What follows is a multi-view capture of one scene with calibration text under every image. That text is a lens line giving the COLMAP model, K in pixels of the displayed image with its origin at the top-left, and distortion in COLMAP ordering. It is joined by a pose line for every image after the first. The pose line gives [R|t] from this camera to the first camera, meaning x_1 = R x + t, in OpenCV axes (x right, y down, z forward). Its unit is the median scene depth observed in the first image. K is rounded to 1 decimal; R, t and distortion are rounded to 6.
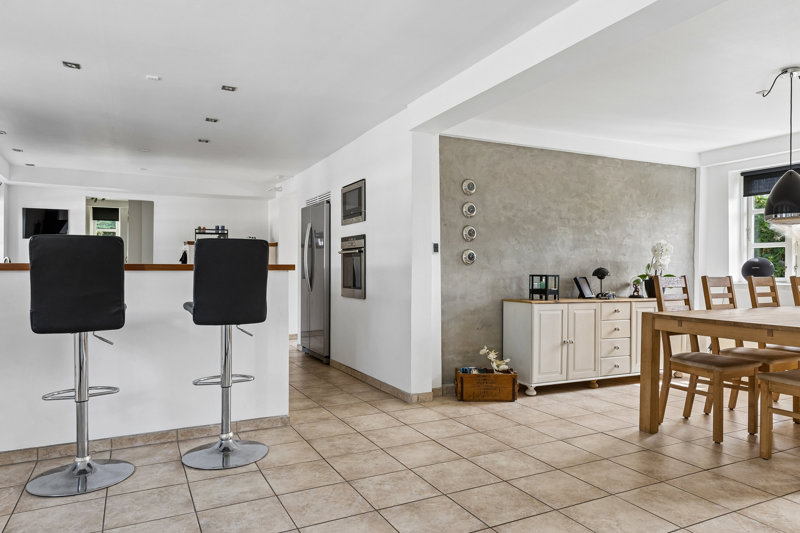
lens RADIAL K [[530.2, 0, 400.0], [0, 530.2, 268.5], [0, 0, 1]] dist [0.009654, 0.002877]
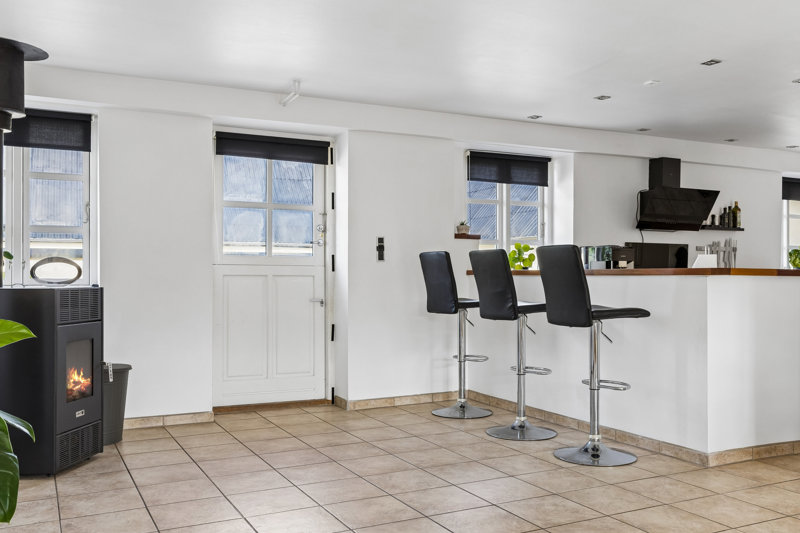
lens RADIAL K [[726.0, 0, 398.4], [0, 726.0, 270.3], [0, 0, 1]] dist [0.013109, 0.000000]
pose [[-0.013144, -0.008011, -0.999882, 0.915947], [0.002857, 0.999964, -0.008049, 0.003645], [0.999910, -0.002963, -0.013120, 0.547637]]
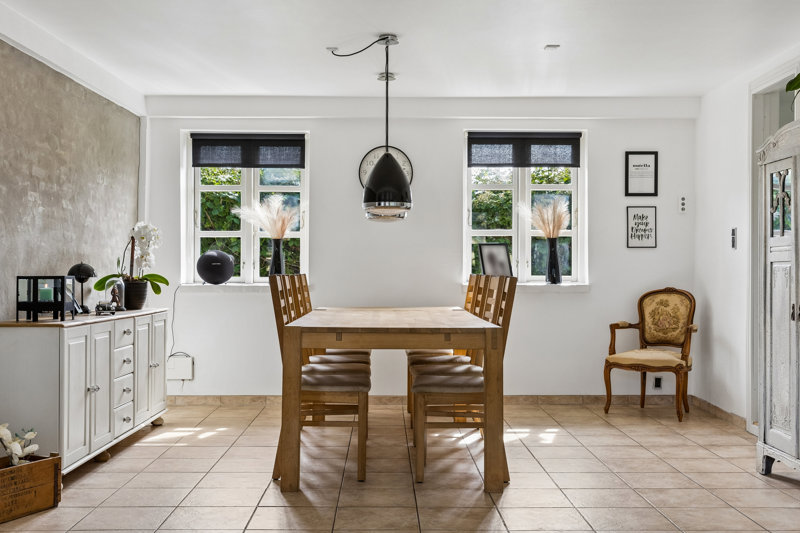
lens RADIAL K [[910.1, 0, 399.3], [0, 910.1, 265.4], [0, 0, 1]] dist [0.023977, 0.000000]
pose [[0.443620, 0.000676, 0.896215, -0.476829], [-0.001588, 0.999999, 0.000032, 0.000071], [-0.896214, -0.001438, 0.443620, 0.261823]]
